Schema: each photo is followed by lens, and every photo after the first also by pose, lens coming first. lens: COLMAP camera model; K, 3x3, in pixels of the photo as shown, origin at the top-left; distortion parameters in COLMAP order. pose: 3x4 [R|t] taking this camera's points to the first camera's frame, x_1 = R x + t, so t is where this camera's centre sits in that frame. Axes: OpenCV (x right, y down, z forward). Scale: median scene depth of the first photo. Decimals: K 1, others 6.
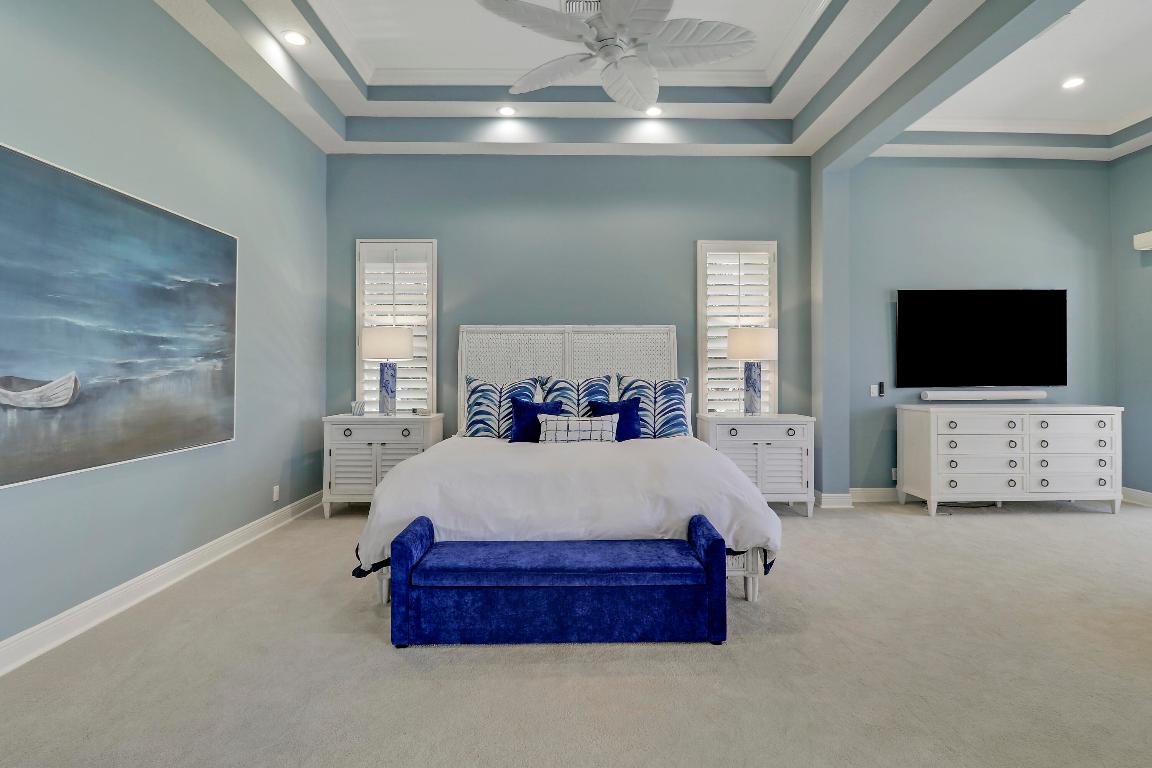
lens RADIAL K [[534.5, 0, 575.9], [0, 534.5, 370.3], [0, 0, 1]] dist [-0.023945, -0.000876]
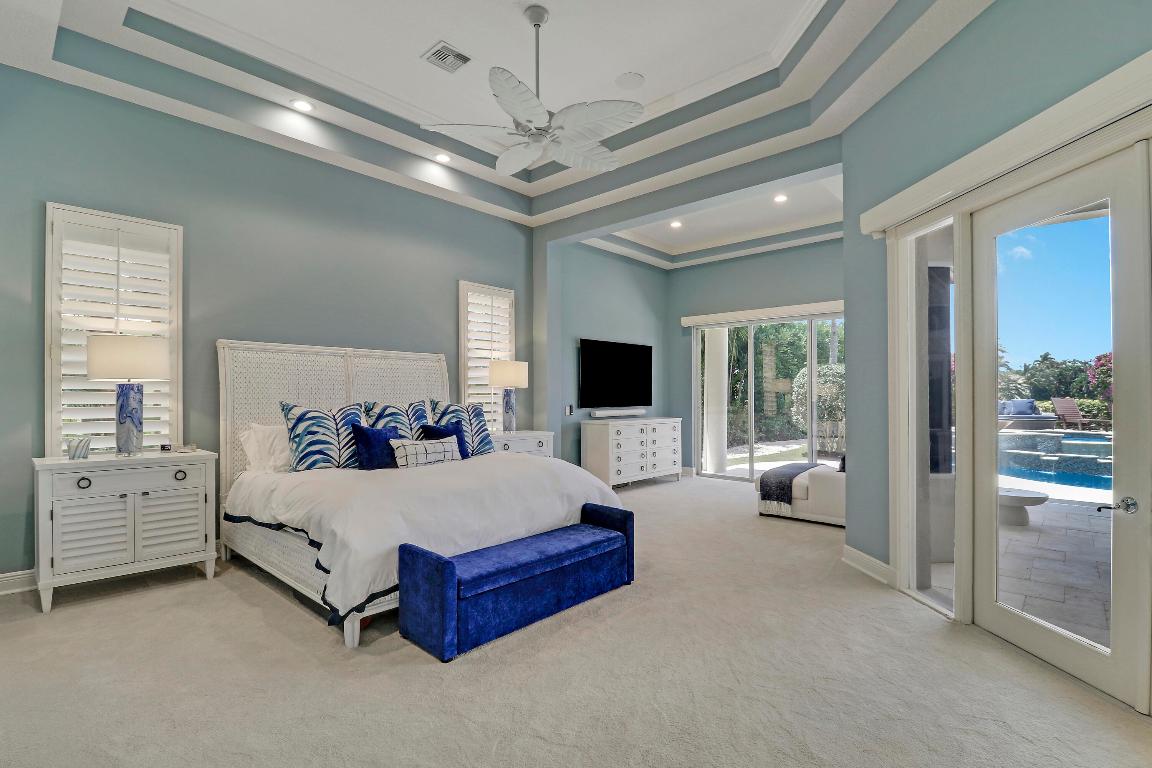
lens RADIAL K [[538.3, 0, 576.7], [0, 538.3, 394.5], [0, 0, 1]] dist [-0.020094, -0.000279]
pose [[0.680362, 0.004873, 0.732860, -0.487430], [-0.008424, 0.999964, 0.001171, -0.006014], [-0.732828, -0.006971, 0.680378, 0.049601]]
